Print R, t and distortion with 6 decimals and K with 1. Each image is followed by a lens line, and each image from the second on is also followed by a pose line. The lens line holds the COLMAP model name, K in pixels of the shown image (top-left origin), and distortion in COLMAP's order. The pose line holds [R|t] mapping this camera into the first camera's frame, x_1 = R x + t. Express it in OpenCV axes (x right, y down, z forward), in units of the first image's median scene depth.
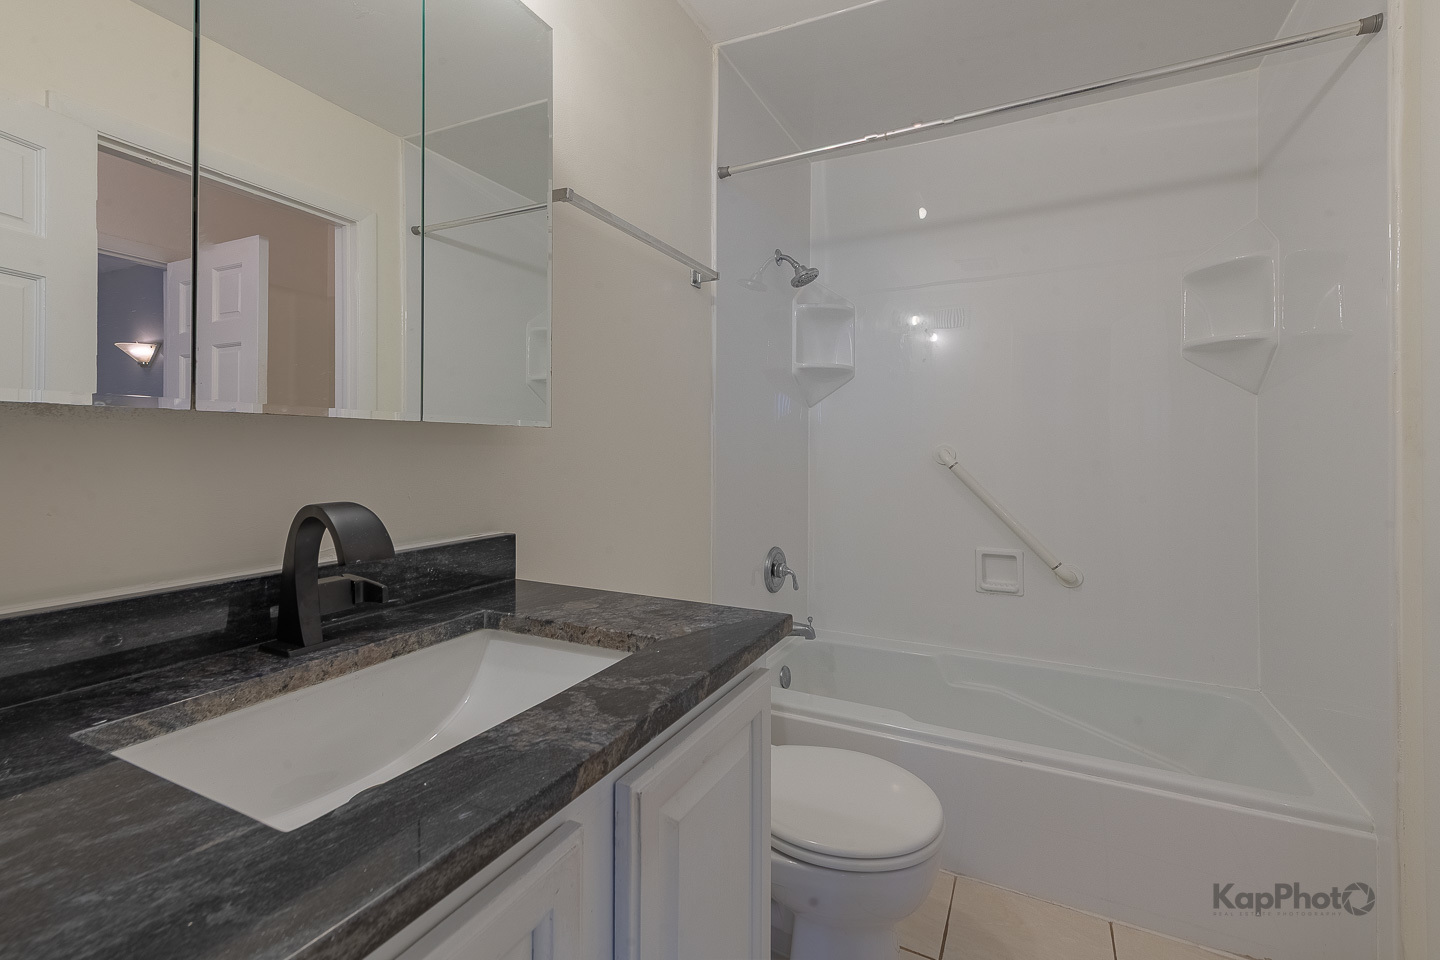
lens RADIAL K [[609.5, 0, 726.1], [0, 609.5, 445.8], [0, 0, 1]] dist [0.013256, 0.006299]
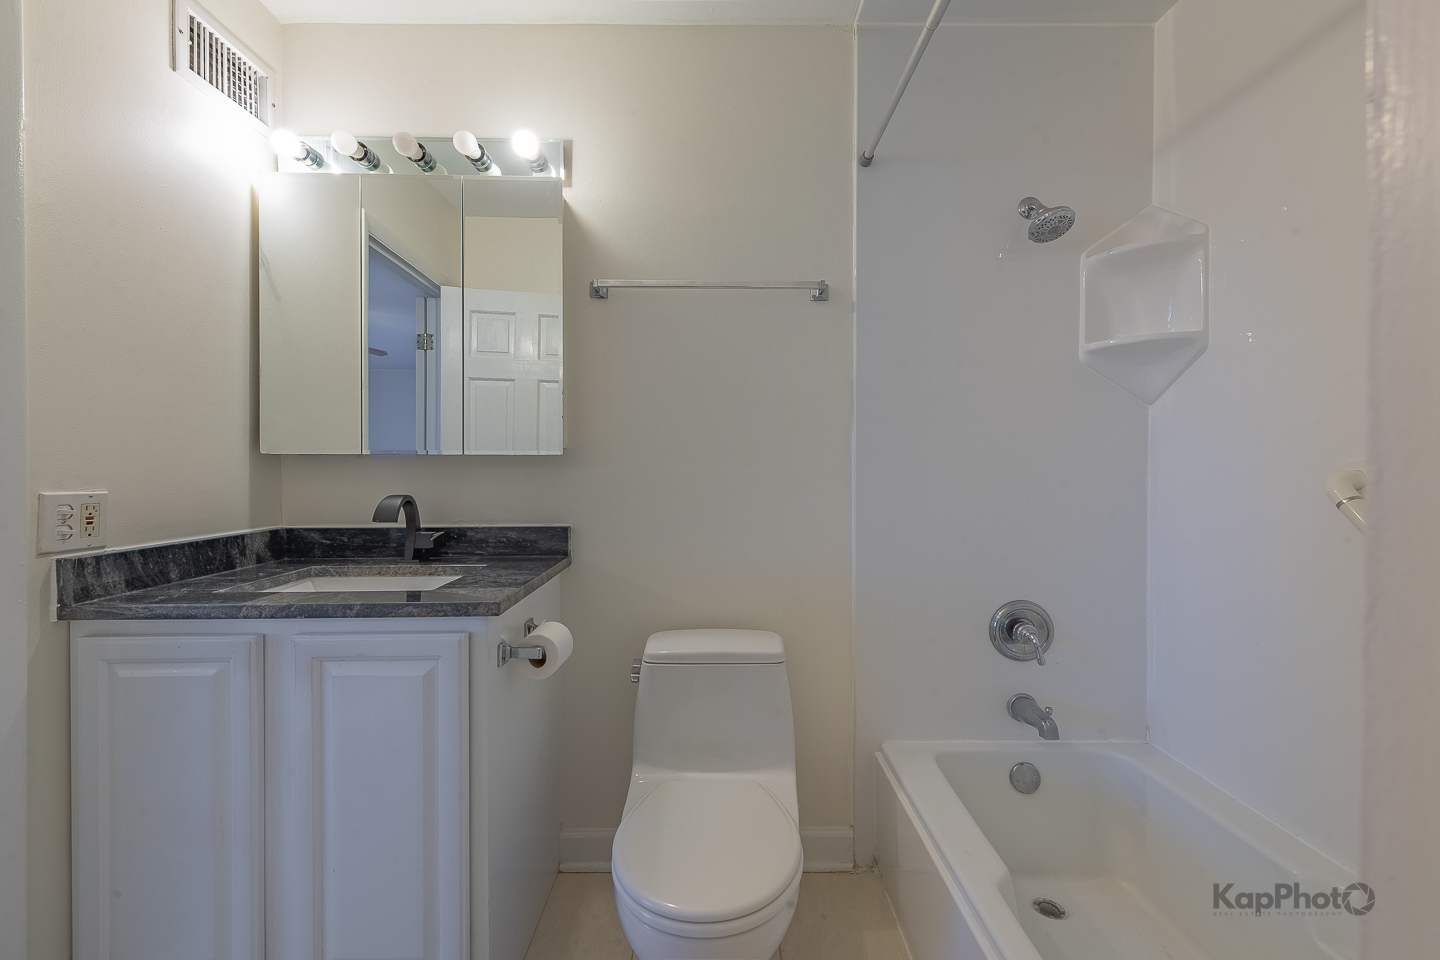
lens RADIAL K [[597.0, 0, 732.1], [0, 597.0, 473.7], [0, 0, 1]] dist [0.018604, -0.007774]
pose [[0.458846, 0.004891, -0.888503, 0.694163], [0.006891, 0.999935, 0.009063, 0.003045], [0.888489, -0.010282, 0.458782, 0.422977]]
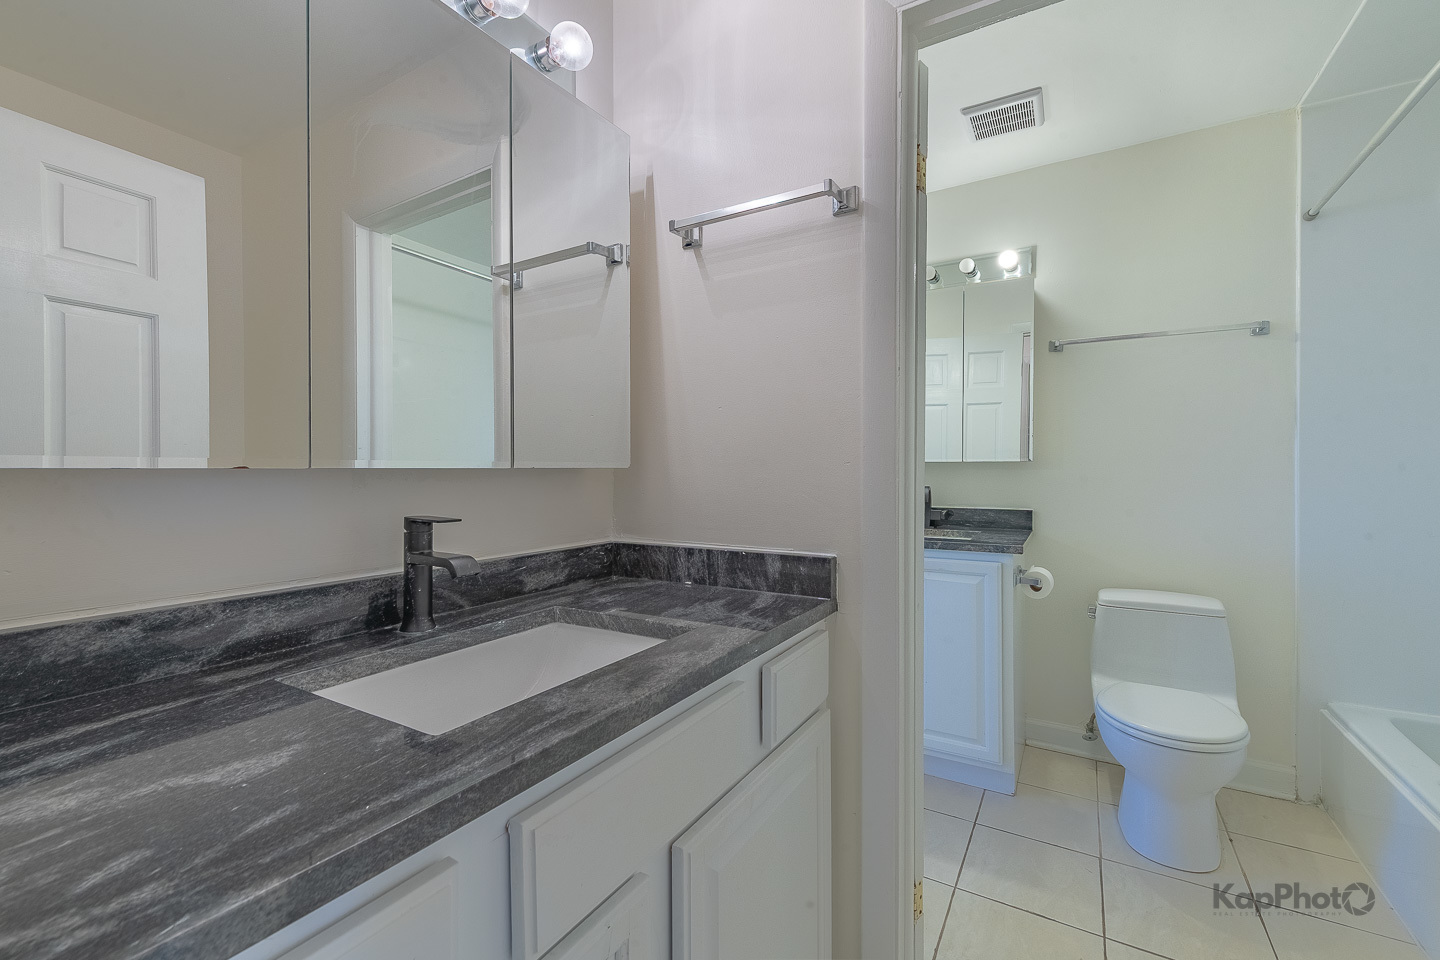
lens RADIAL K [[597.0, 0, 732.1], [0, 597.0, 473.7], [0, 0, 1]] dist [0.018604, -0.007774]
pose [[-0.075225, -0.000970, -0.997166, 1.147743], [0.004427, 0.999989, -0.001307, 0.006353], [0.997157, -0.004513, -0.075220, 0.058292]]
